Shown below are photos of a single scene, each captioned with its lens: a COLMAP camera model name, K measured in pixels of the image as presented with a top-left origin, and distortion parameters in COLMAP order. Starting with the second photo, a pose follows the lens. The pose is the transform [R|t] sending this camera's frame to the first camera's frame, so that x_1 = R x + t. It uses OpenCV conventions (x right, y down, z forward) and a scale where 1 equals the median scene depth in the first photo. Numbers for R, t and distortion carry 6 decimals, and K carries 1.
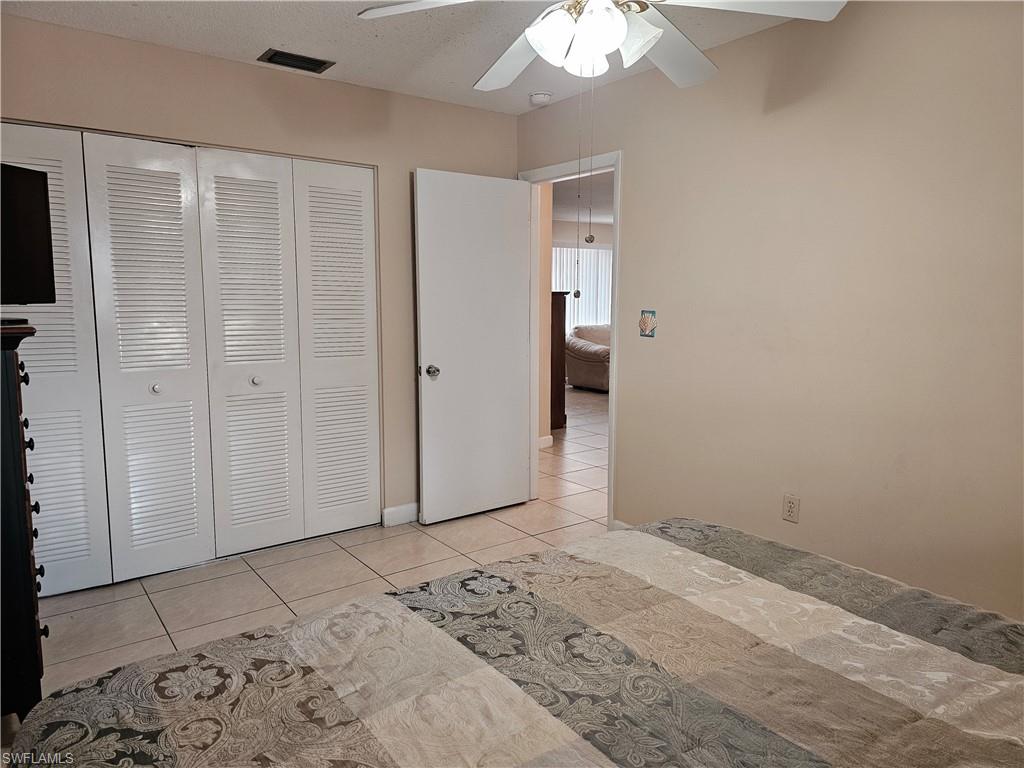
lens RADIAL K [[694.3, 0, 517.4], [0, 694.3, 378.3], [0, 0, 1]] dist [0.064491, -0.057260]
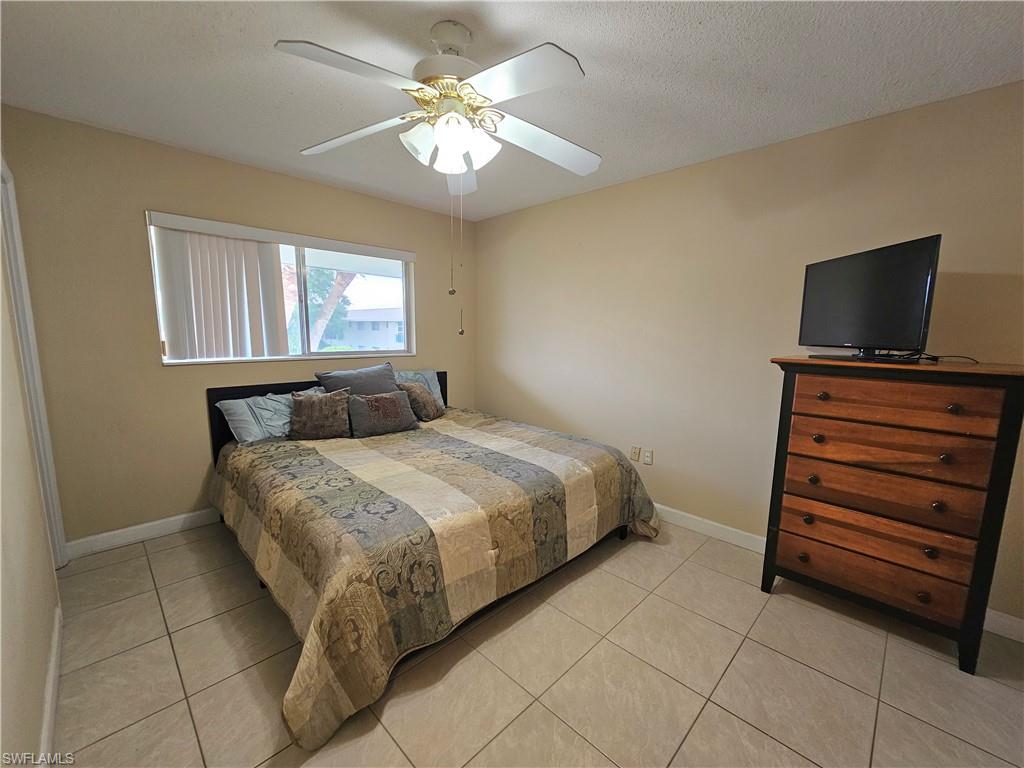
lens RADIAL K [[416.0, 0, 512.4], [0, 416.0, 393.1], [0, 0, 1]] dist [-0.002449, -0.000056]
pose [[-0.988973, 0.001818, -0.148082, 0.140635], [-0.037414, 0.964421, 0.261712, -0.287208], [0.143289, 0.264366, -0.953718, 2.390195]]
